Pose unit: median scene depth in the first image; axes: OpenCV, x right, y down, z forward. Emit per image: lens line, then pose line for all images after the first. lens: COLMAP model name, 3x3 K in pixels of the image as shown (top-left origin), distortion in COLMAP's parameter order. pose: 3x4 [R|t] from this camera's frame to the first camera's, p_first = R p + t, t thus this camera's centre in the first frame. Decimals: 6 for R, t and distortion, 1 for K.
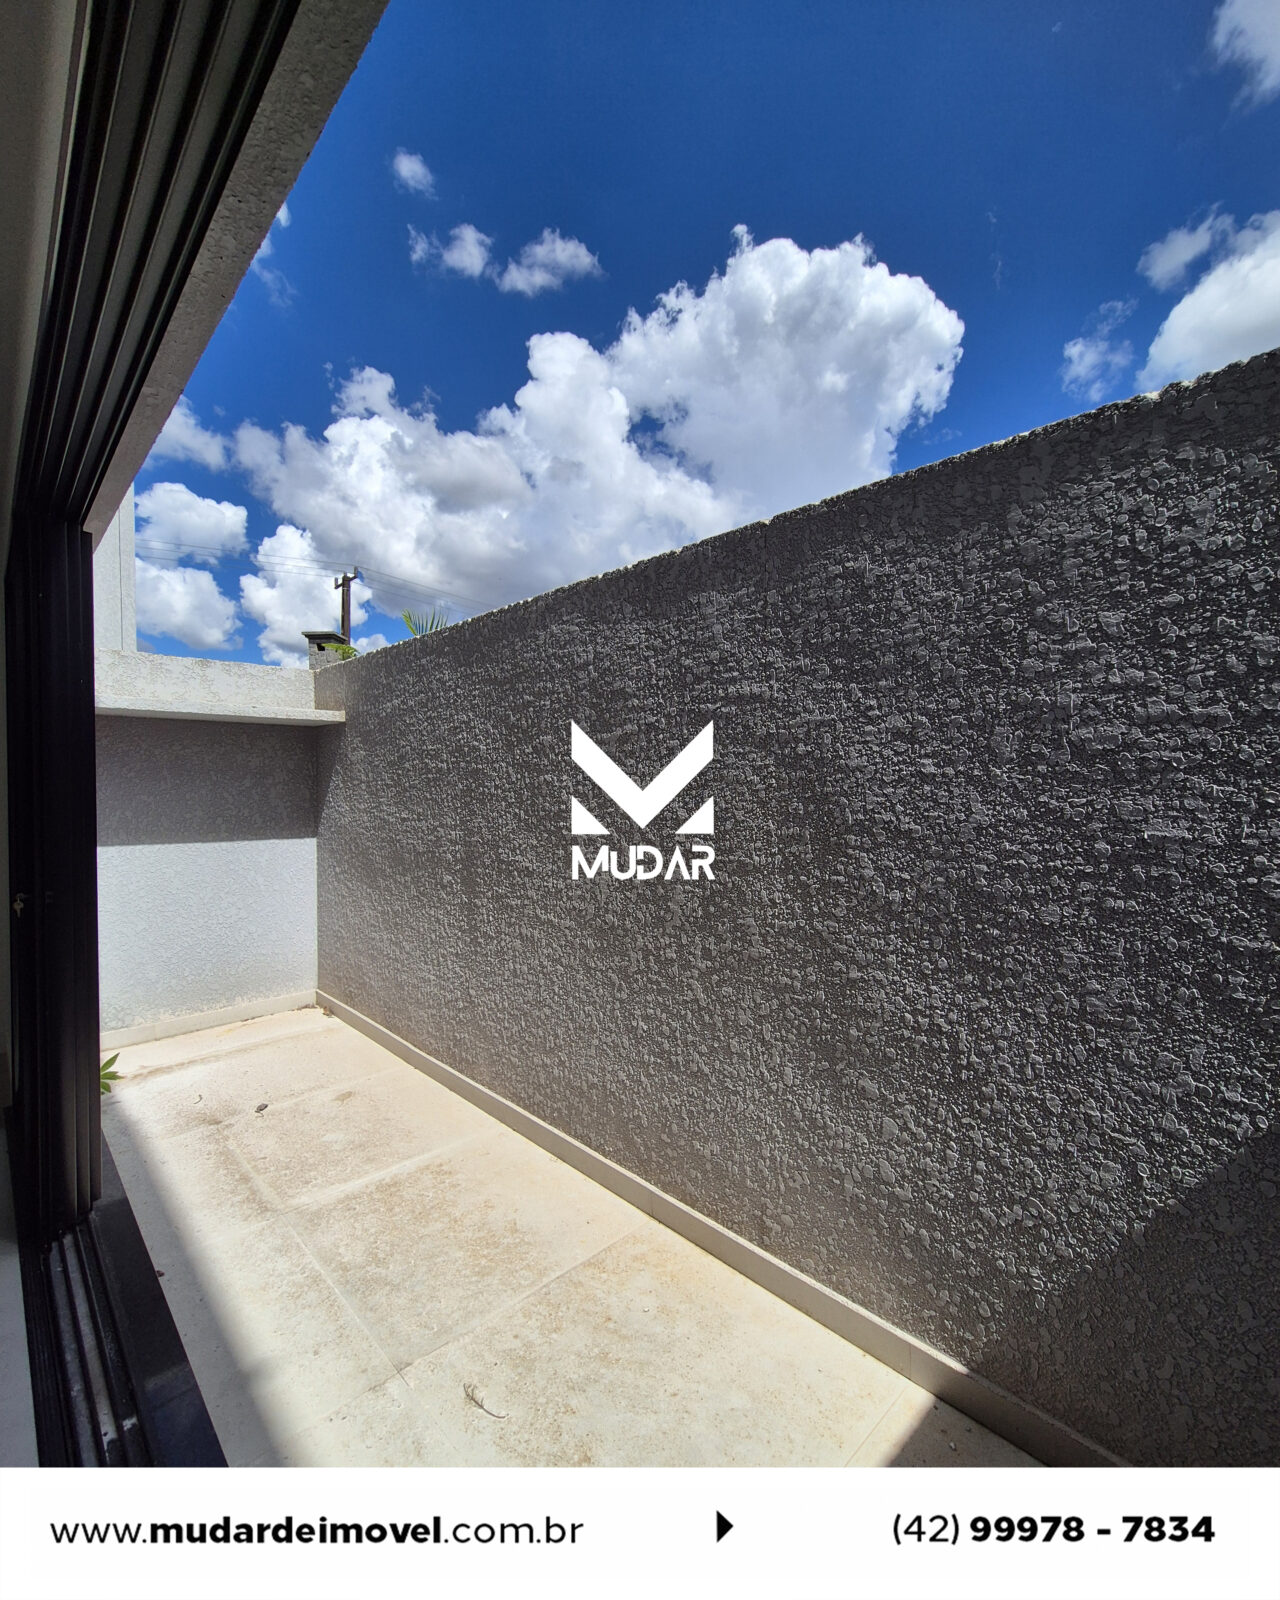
lens RADIAL K [[702.3, 0, 639.6], [0, 702.3, 792.5], [0, 0, 1]] dist [-0.002680, 0.000219]
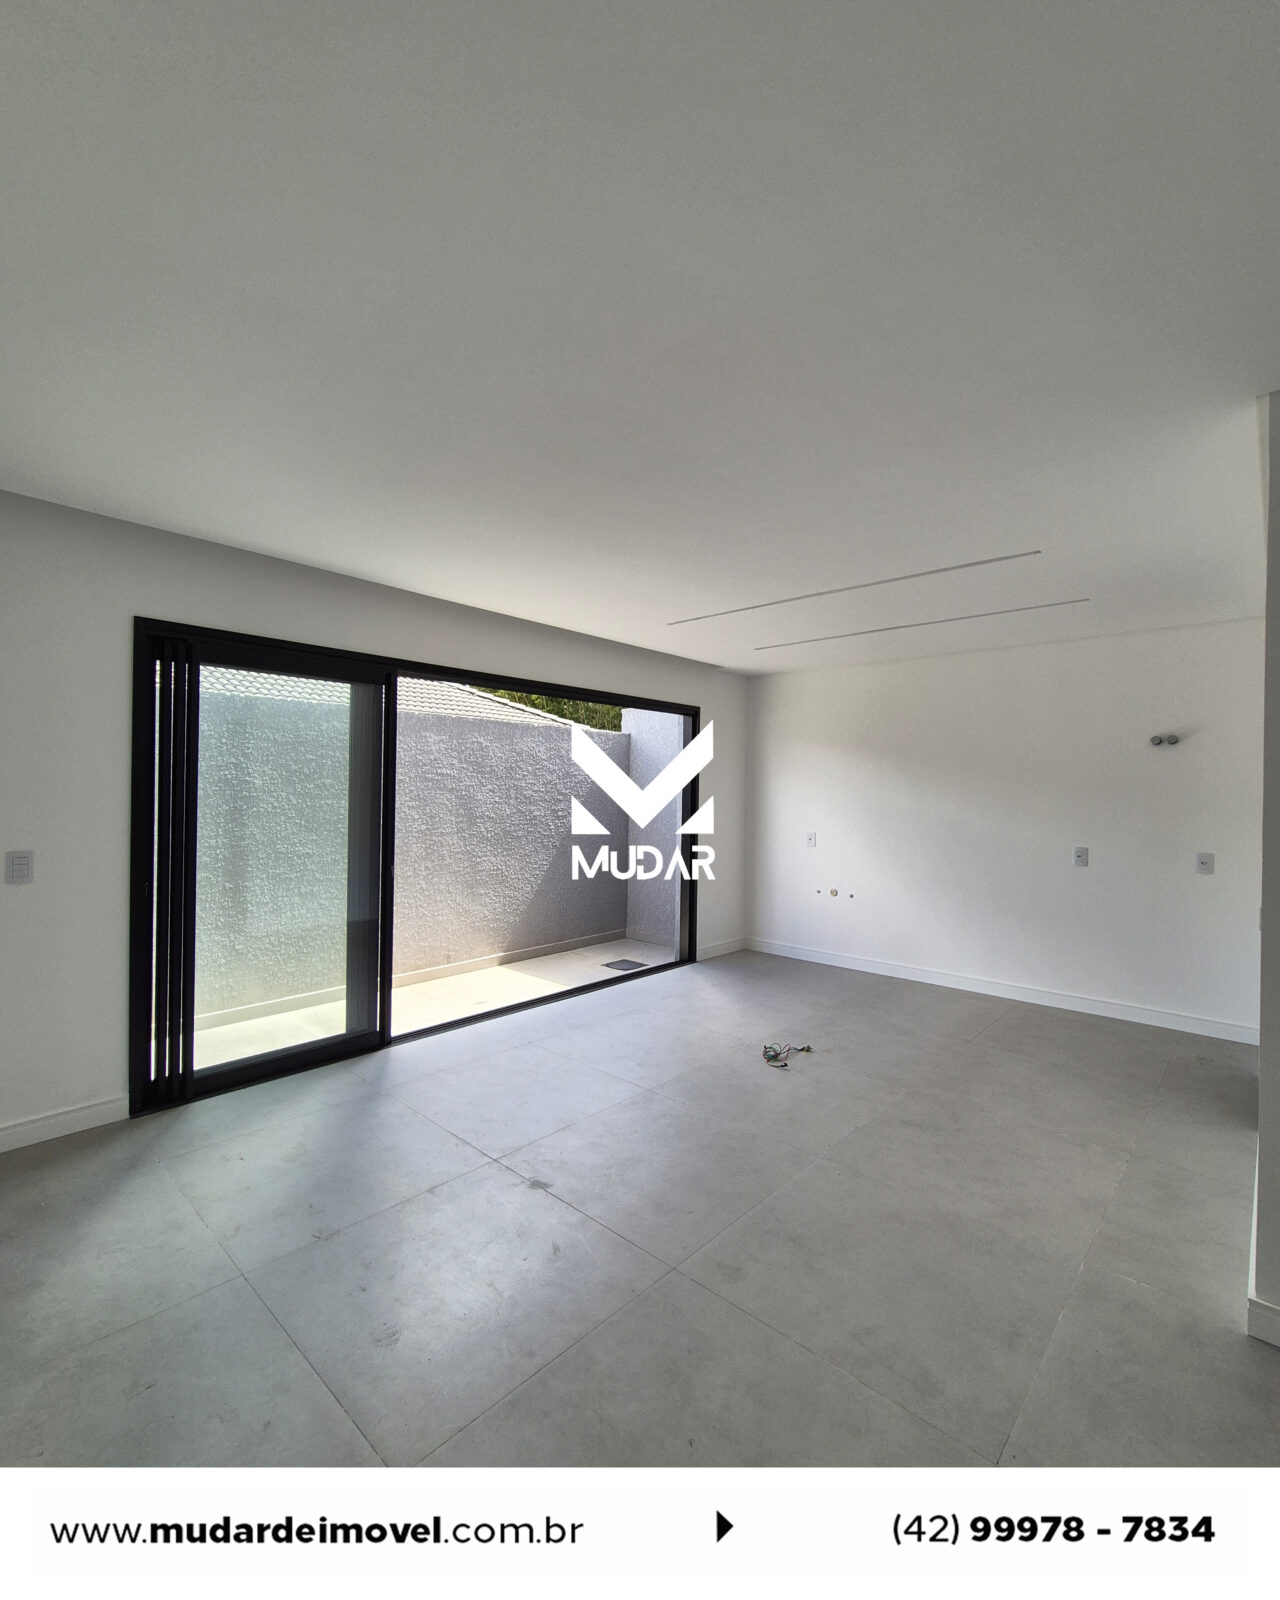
lens RADIAL K [[702.3, 0, 639.4], [0, 702.3, 796.4], [0, 0, 1]] dist [-0.002680, 0.000219]
pose [[-0.077271, -0.003169, 0.997005, -3.109907], [0.005074, 0.999981, 0.003572, -0.057420], [-0.996997, 0.005334, -0.077253, 0.482238]]
